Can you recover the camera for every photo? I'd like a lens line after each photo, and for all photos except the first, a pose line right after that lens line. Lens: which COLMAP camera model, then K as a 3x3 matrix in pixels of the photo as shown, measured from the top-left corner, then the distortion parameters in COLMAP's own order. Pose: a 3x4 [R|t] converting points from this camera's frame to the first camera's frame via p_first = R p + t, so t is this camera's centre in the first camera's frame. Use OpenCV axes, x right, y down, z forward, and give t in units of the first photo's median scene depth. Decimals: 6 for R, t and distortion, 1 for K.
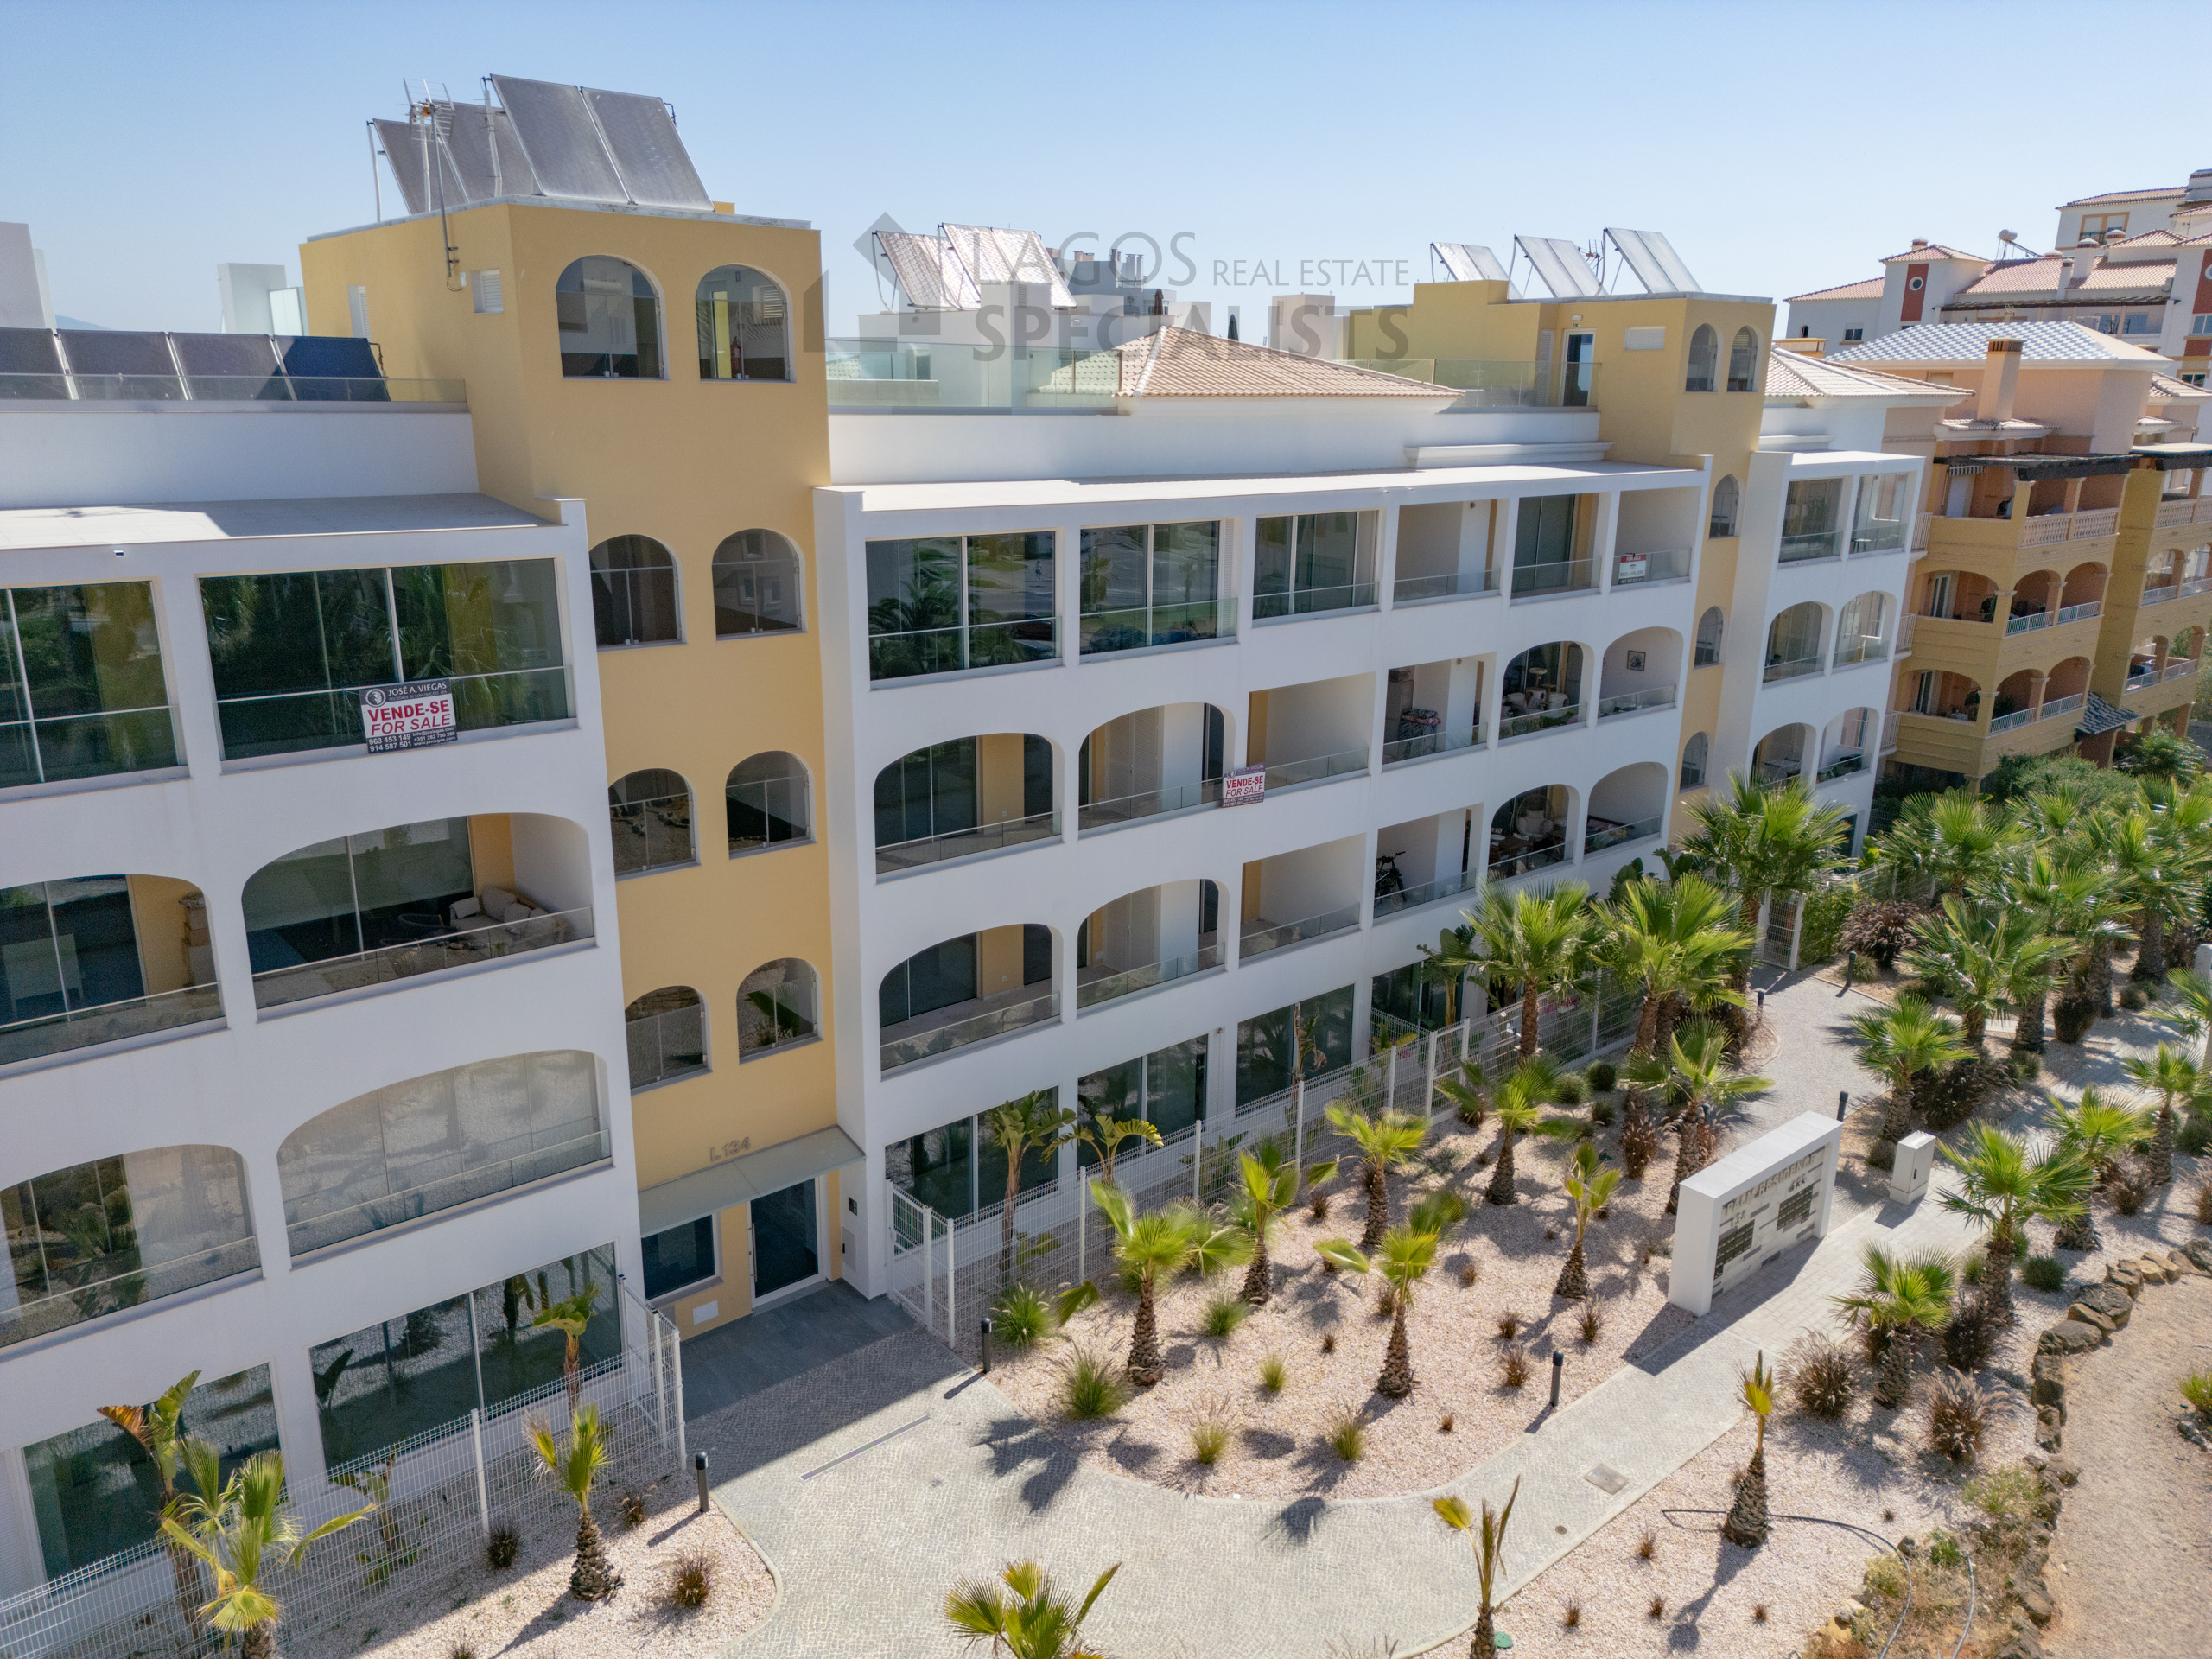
lens RADIAL K [[1571.0, 0, 1123.8], [0, 1571.0, 835.9], [0, 0, 1]] dist [0.051743, -0.048882]
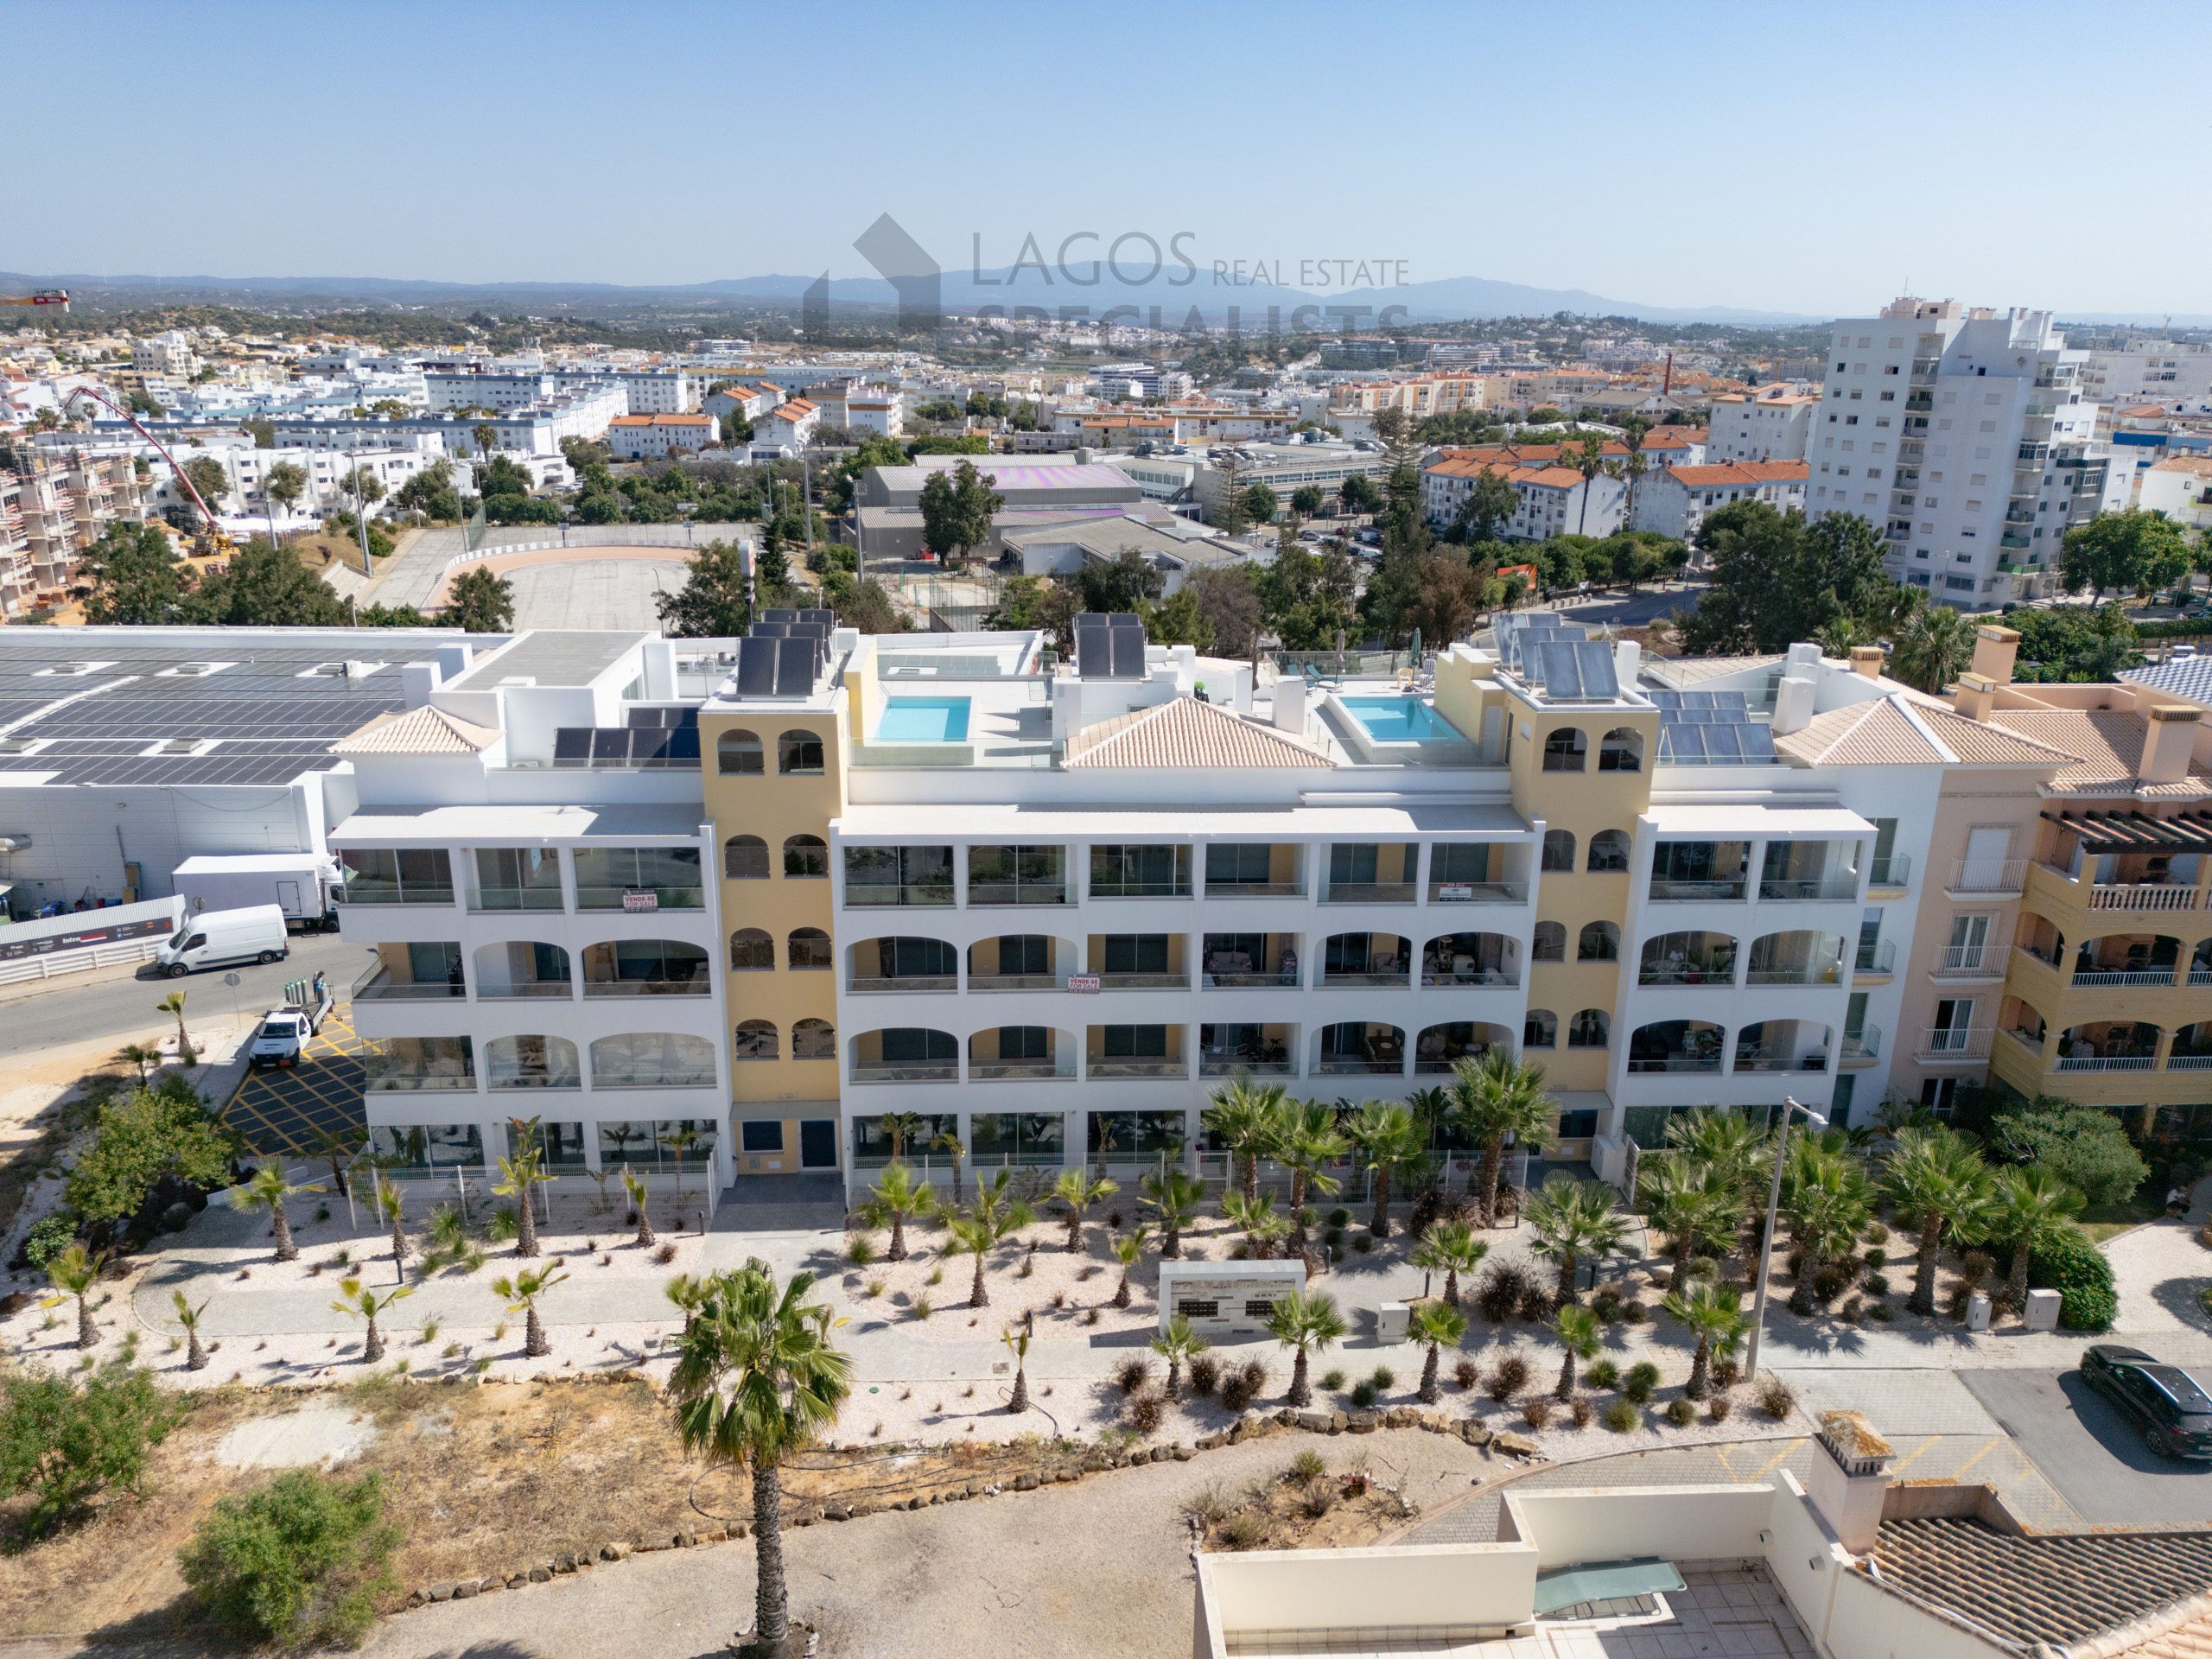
lens RADIAL K [[1571.0, 0, 1118.4], [0, 1571.0, 845.7], [0, 0, 1]] dist [0.051743, -0.048882]
pose [[0.803167, 0.193350, -0.563505, 1.345717], [-0.170828, 0.980894, 0.093084, -0.445011], [0.570737, 0.021500, 0.820852, -0.571972]]
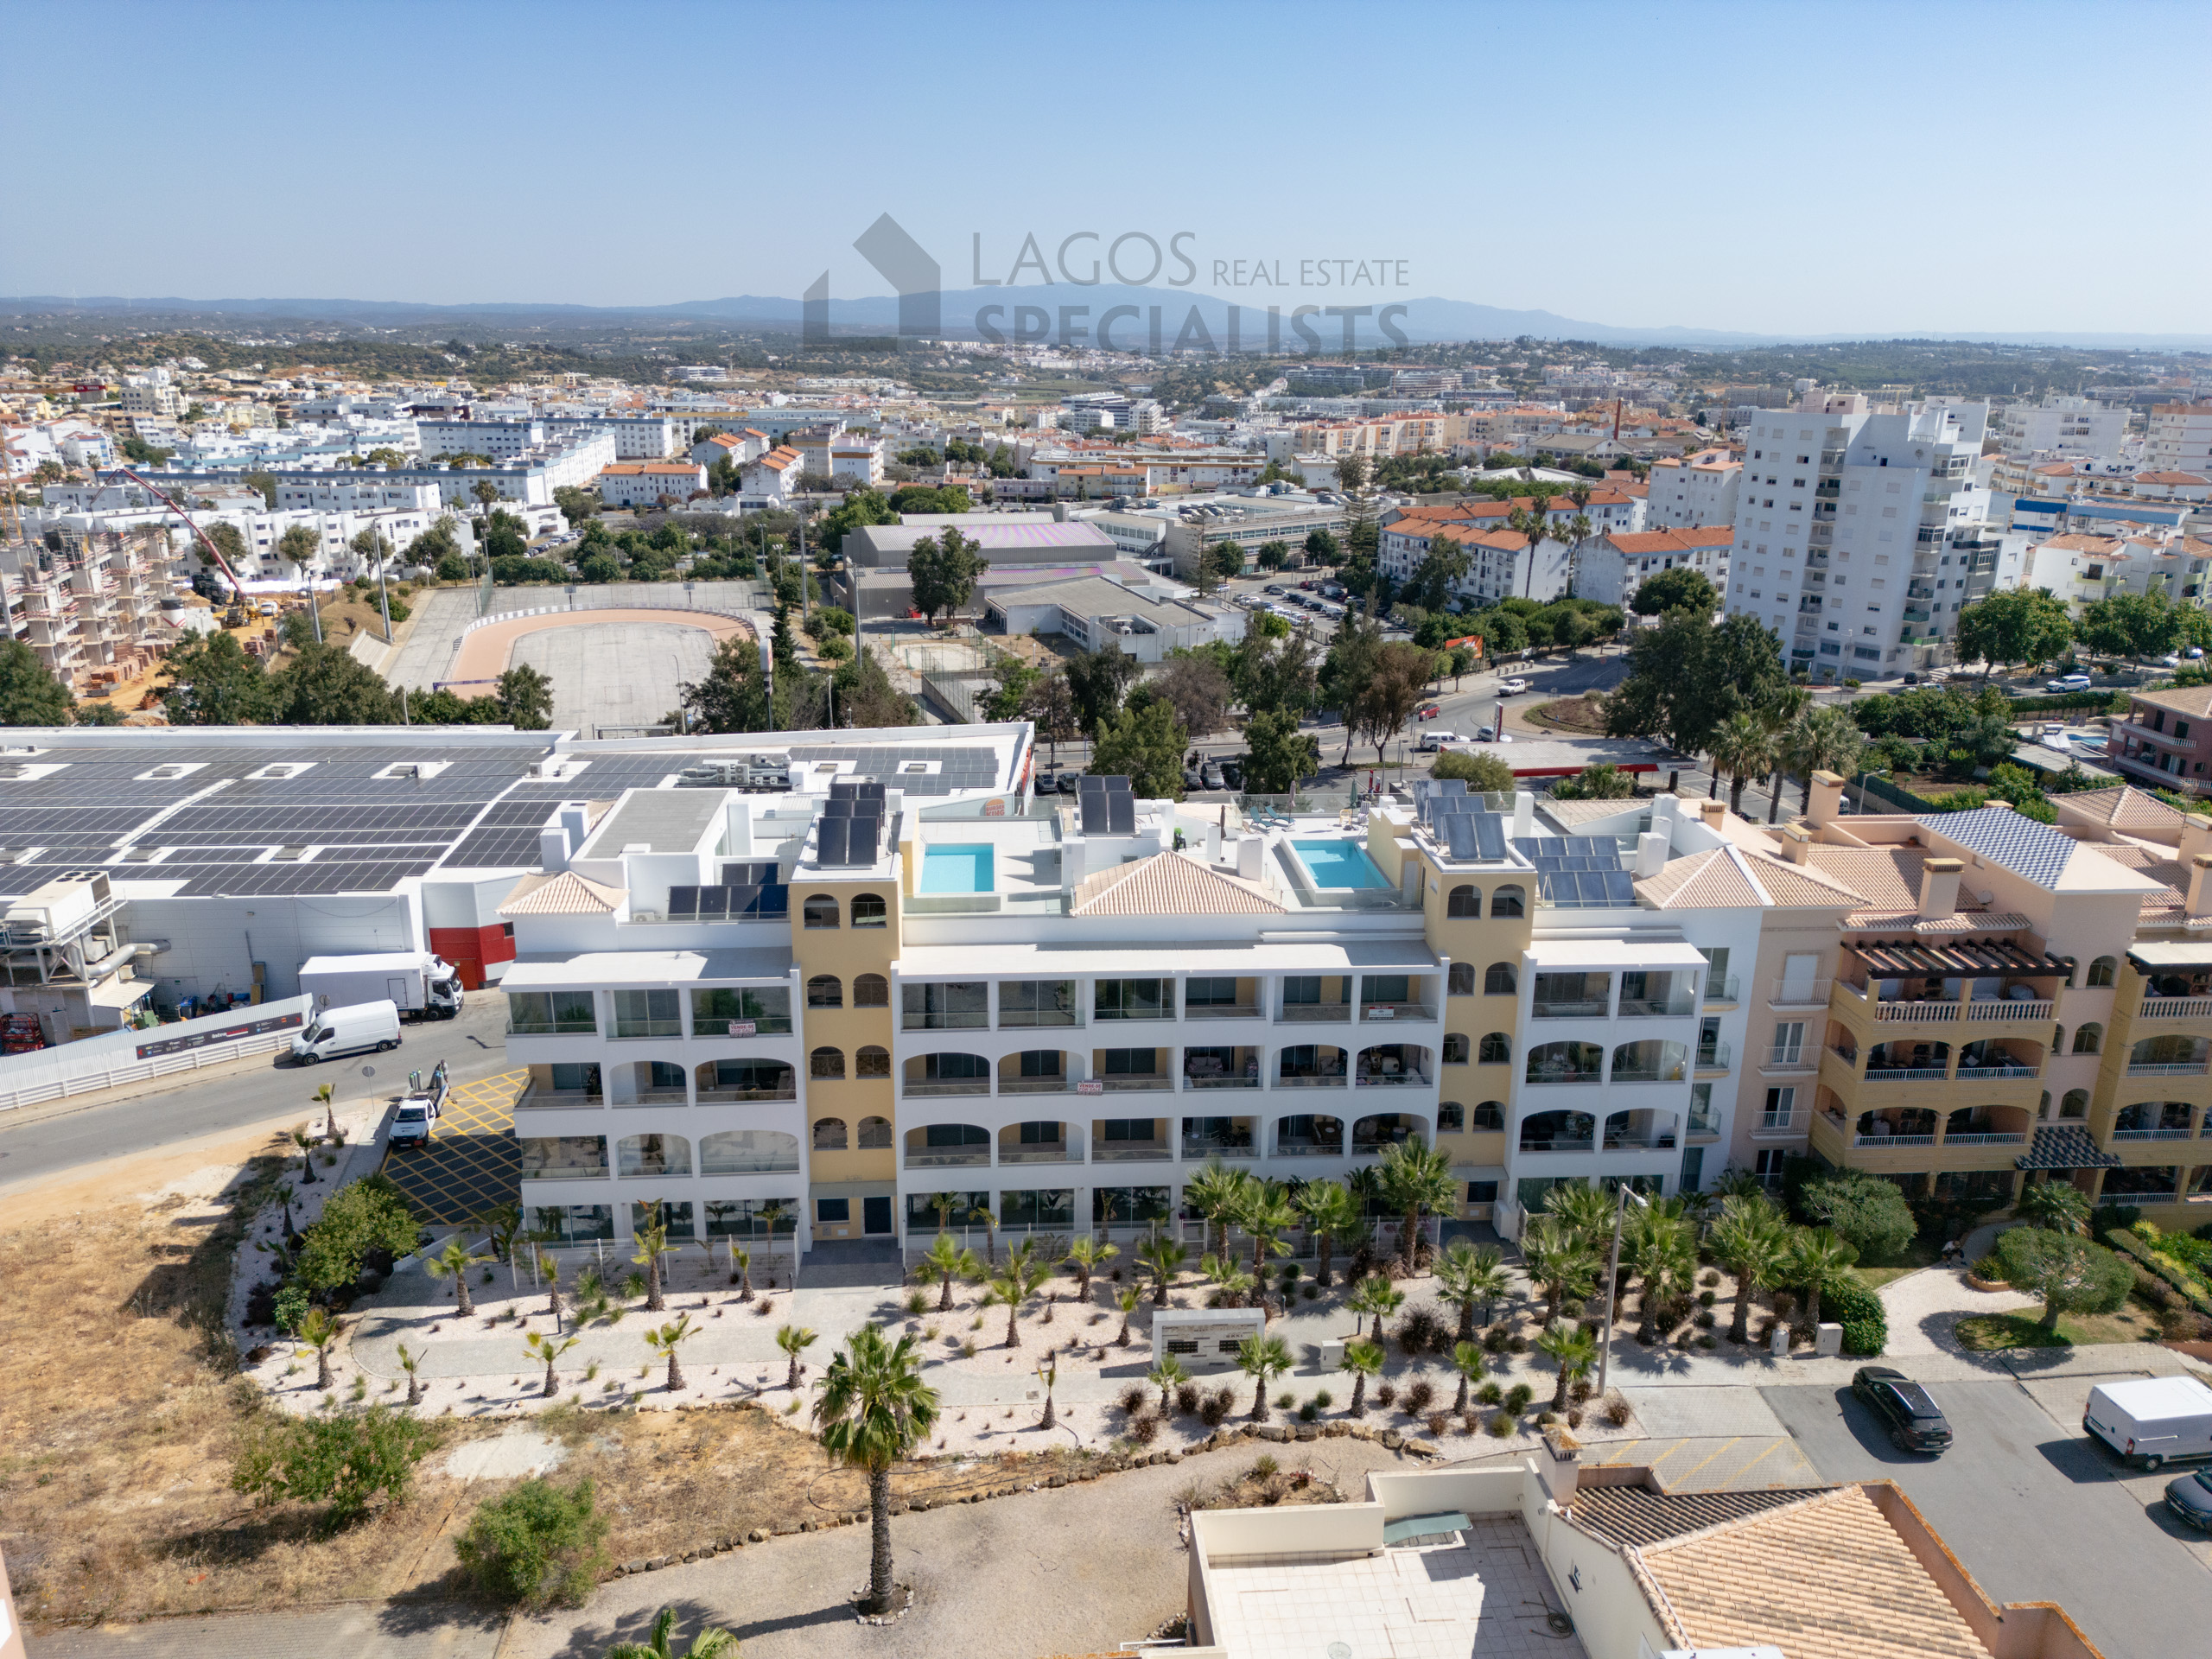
lens RADIAL K [[1571.0, 0, 1120.5], [0, 1571.0, 824.0], [0, 0, 1]] dist [0.051743, -0.048882]
pose [[0.814881, 0.176360, -0.552147, 1.611468], [-0.166213, 0.983680, 0.068892, -0.706958], [0.555286, 0.035635, 0.830895, -1.103101]]
